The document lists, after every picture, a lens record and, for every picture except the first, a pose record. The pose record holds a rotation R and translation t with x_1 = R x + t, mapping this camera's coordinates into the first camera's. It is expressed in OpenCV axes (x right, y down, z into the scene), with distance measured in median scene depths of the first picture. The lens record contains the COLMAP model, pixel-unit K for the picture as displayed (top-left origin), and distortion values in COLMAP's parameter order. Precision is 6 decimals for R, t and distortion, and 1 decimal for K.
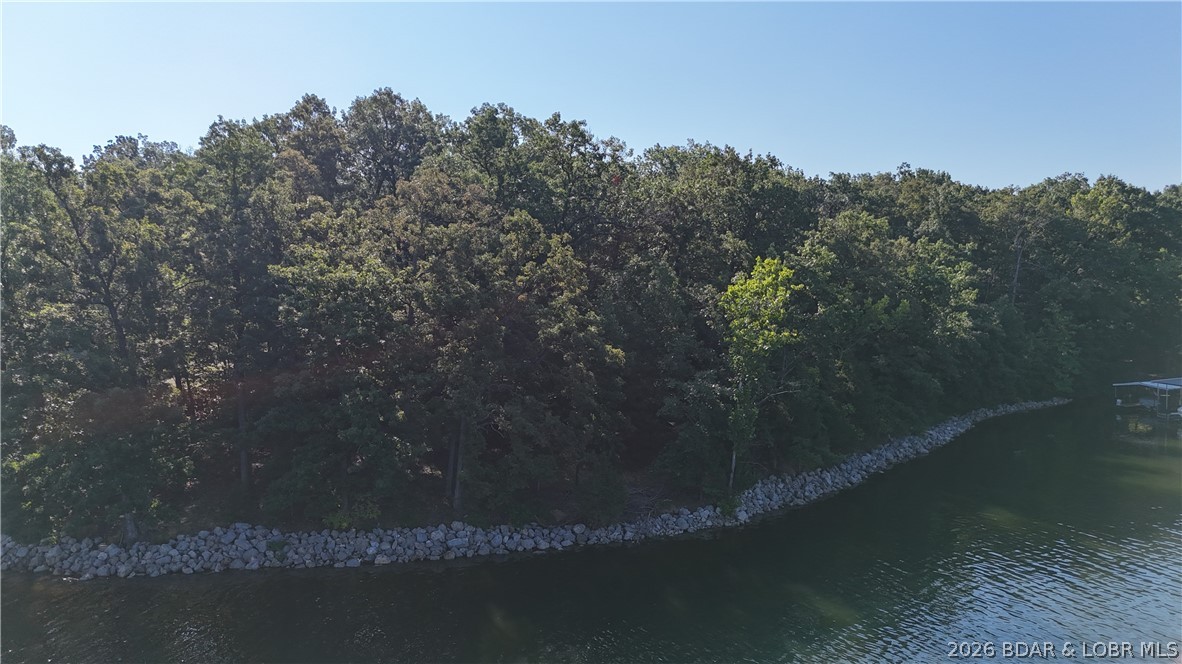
lens RADIAL K [[866.1, 0, 571.8], [0, 866.1, 325.0], [0, 0, 1]] dist [0.066980, -0.062914]
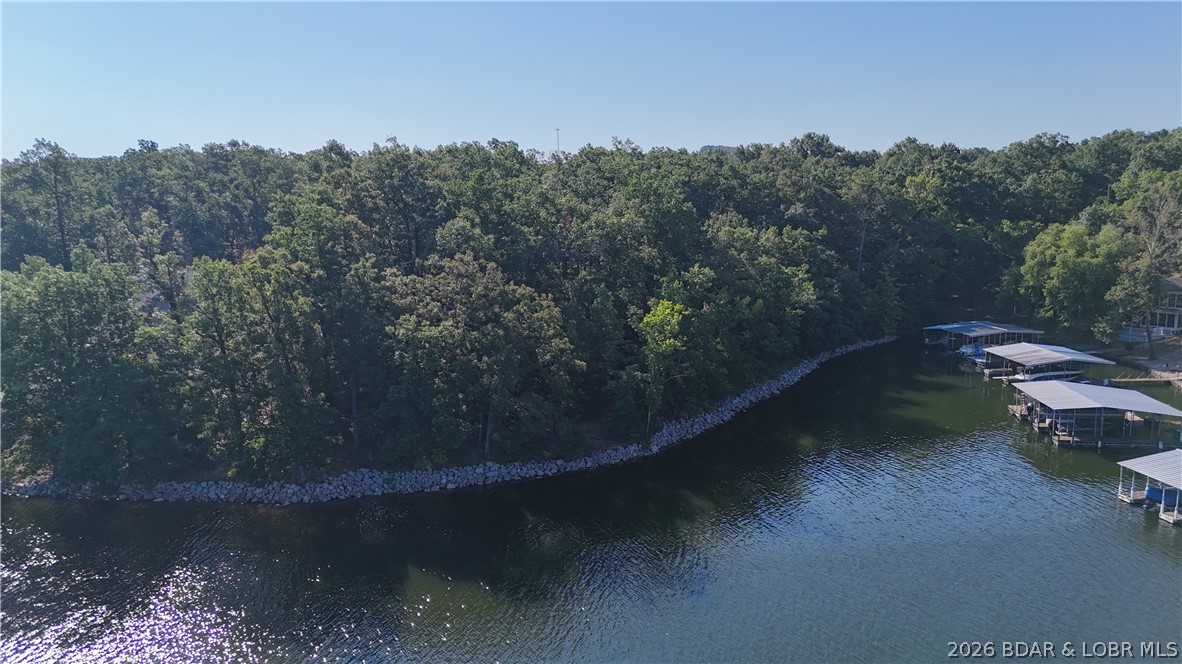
lens RADIAL K [[866.1, 0, 571.8], [0, 866.1, 325.0], [0, 0, 1]] dist [0.066980, -0.062914]
pose [[0.995697, -0.031539, 0.087138, -0.092813], [0.021563, 0.993346, 0.113134, -0.193438], [-0.090126, -0.110768, 0.989751, -0.564890]]
